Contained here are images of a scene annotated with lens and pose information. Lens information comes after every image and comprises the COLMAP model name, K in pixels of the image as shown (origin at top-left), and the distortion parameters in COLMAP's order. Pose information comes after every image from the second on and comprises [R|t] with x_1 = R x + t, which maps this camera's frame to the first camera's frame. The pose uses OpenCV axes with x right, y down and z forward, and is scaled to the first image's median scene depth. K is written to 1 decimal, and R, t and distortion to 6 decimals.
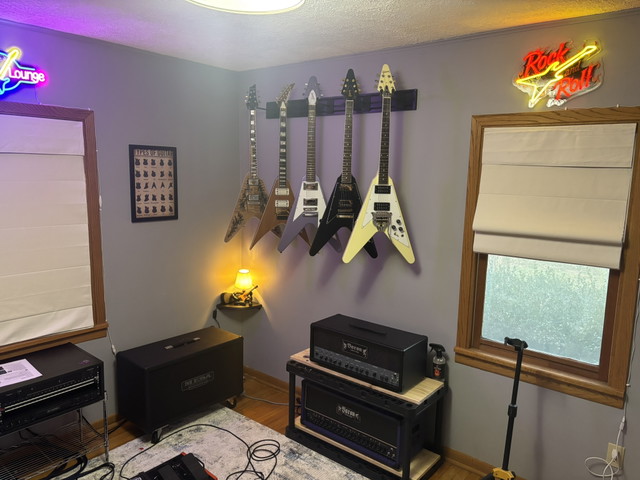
lens RADIAL K [[475.7, 0, 319.7], [0, 475.7, 243.5], [0, 0, 1]] dist [0.040649, -0.049458]
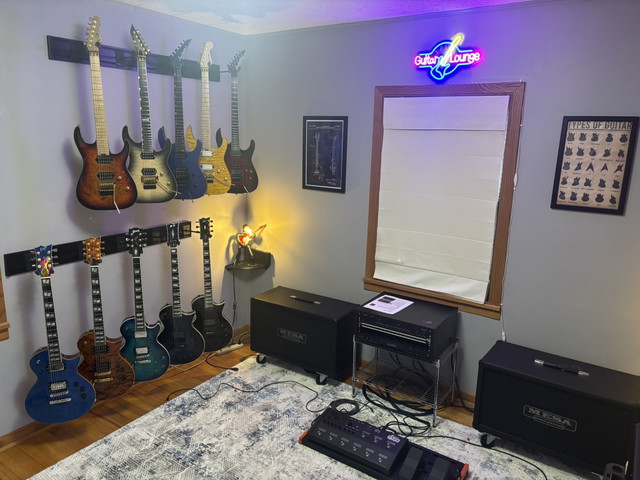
lens RADIAL K [[475.7, 0, 319.2], [0, 475.7, 245.9], [0, 0, 1]] dist [0.040649, -0.049458]
pose [[0.094895, 0.205950, -0.973950, 0.430527], [-0.175703, 0.966471, 0.187249, -0.068116], [0.979859, 0.153357, 0.127899, 0.503076]]
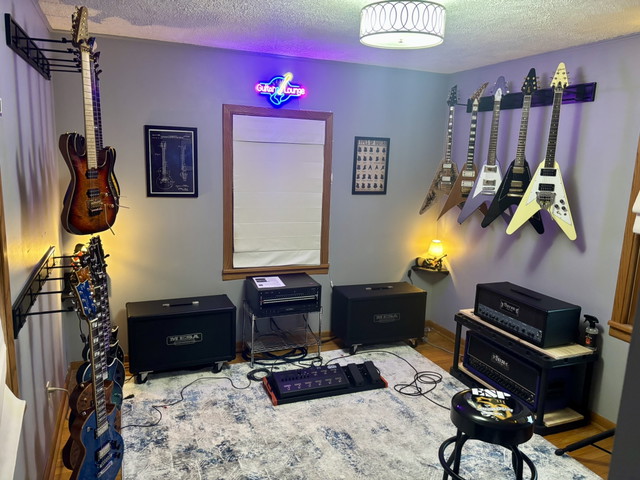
lens RADIAL K [[475.7, 0, 317.8], [0, 475.7, 248.0], [0, 0, 1]] dist [0.040649, -0.049458]
pose [[0.873415, 0.100889, -0.476412, 0.188034], [-0.089220, 0.994897, 0.047118, 0.054767], [0.478735, 0.001352, 0.877959, -0.242700]]
